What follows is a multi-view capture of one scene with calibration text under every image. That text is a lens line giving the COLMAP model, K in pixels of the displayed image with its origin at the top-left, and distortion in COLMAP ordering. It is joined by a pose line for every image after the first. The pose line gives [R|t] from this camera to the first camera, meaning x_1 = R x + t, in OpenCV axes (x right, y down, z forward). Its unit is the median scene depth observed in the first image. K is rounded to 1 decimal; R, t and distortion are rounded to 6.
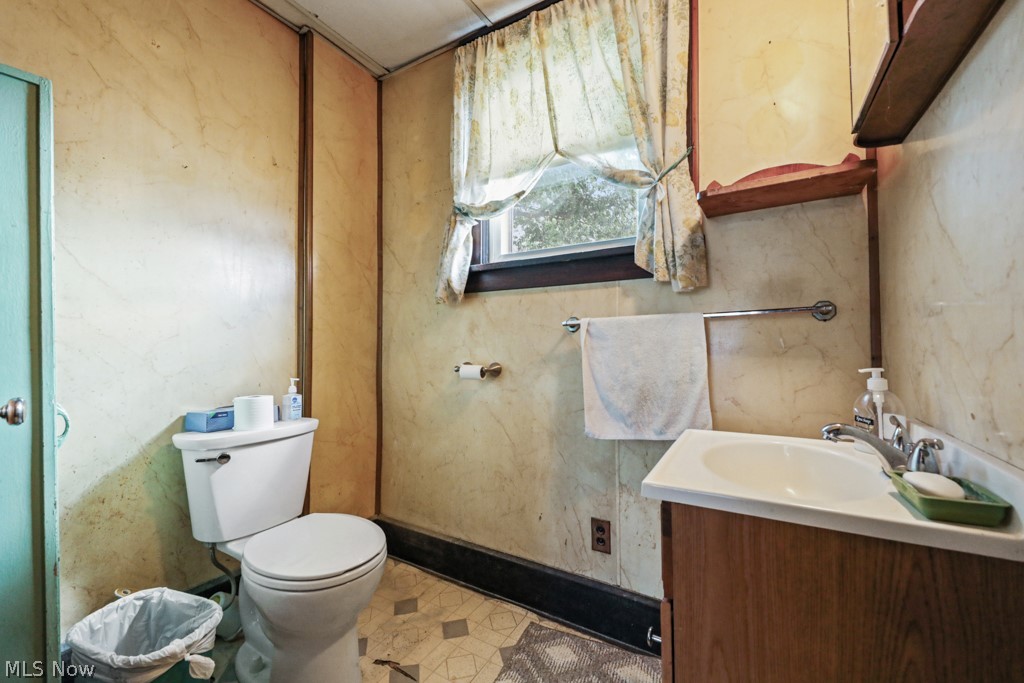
lens RADIAL K [[404.5, 0, 515.0], [0, 404.5, 341.6], [0, 0, 1]] dist [-0.002844, -0.000403]
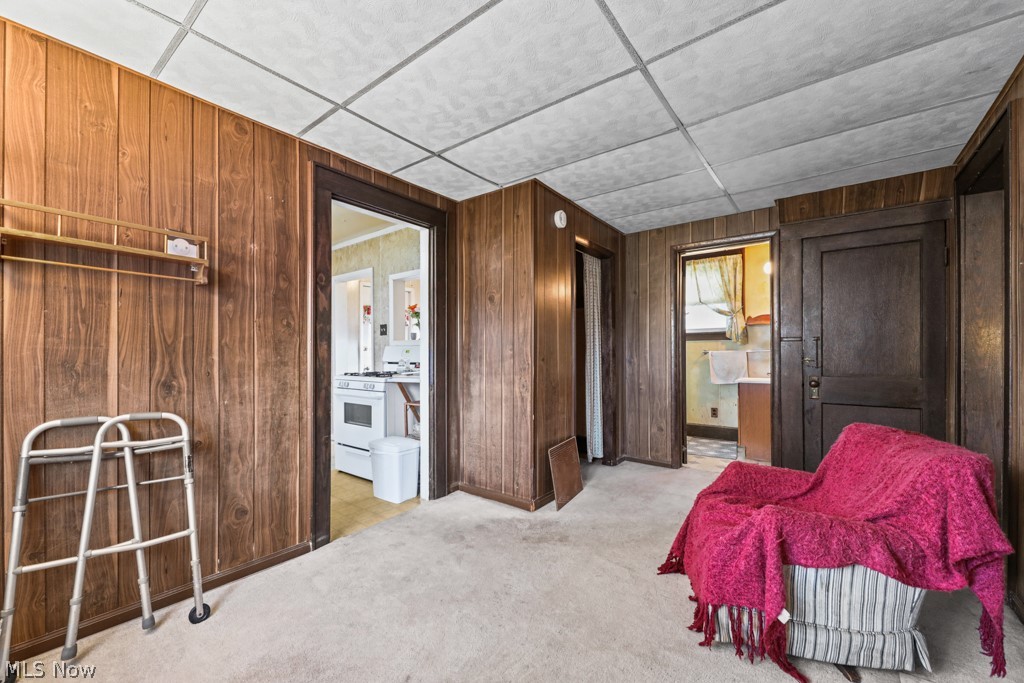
lens RADIAL K [[404.5, 0, 479.4], [0, 404.5, 354.8], [0, 0, 1]] dist [-0.002844, -0.000403]
pose [[0.985180, 0.003432, -0.171488, -1.289016], [-0.002850, 0.999989, 0.003640, -0.031061], [0.171498, -0.003098, 0.985180, -3.018587]]
